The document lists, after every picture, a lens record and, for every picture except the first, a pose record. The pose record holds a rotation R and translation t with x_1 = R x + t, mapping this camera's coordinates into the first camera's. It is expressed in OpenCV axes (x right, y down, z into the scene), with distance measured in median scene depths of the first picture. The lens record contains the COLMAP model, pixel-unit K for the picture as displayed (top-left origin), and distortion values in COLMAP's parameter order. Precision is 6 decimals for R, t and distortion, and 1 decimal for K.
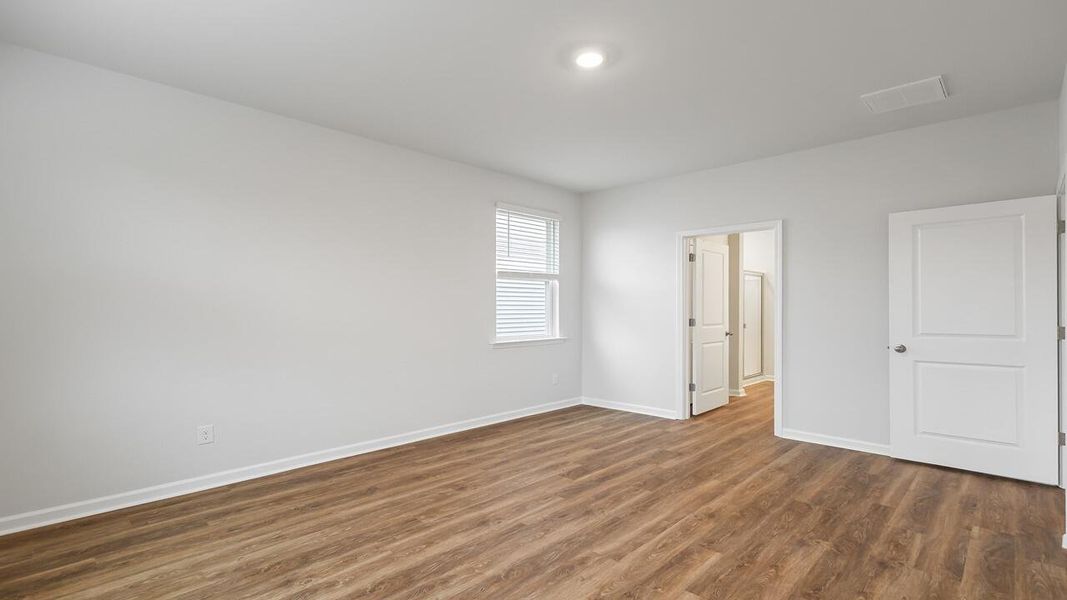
lens RADIAL K [[500.4, 0, 529.4], [0, 500.4, 307.8], [0, 0, 1]] dist [0.002740, 0.000330]
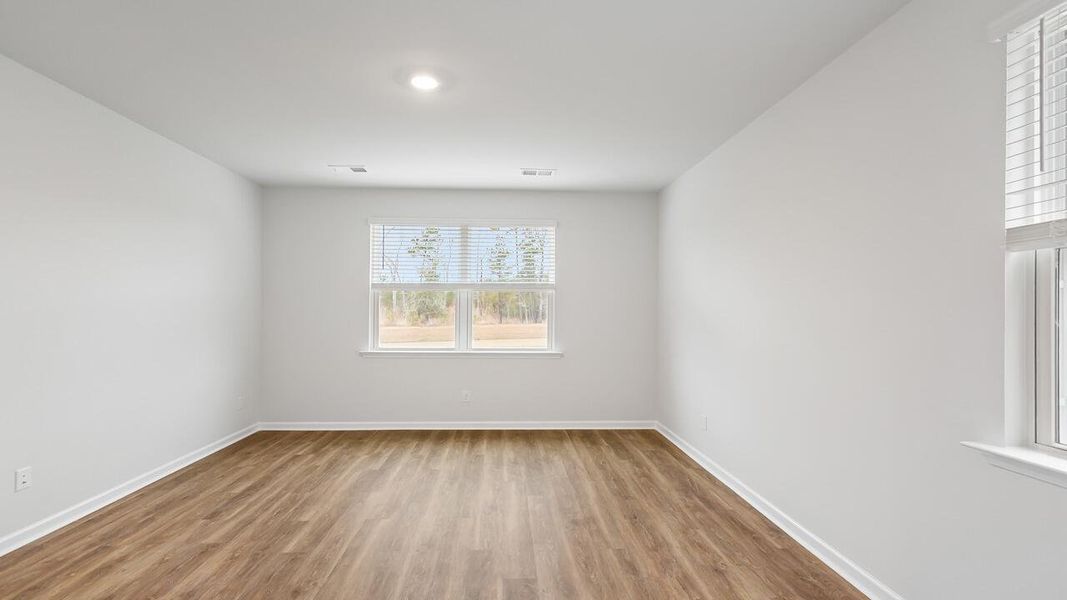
lens RADIAL K [[500.4, 0, 529.4], [0, 500.4, 307.8], [0, 0, 1]] dist [0.002740, 0.000330]
pose [[-0.679761, -0.004326, -0.733421, 0.601793], [-0.007936, 0.999967, 0.001456, -0.035725], [0.733390, 0.006810, -0.679774, 1.561363]]
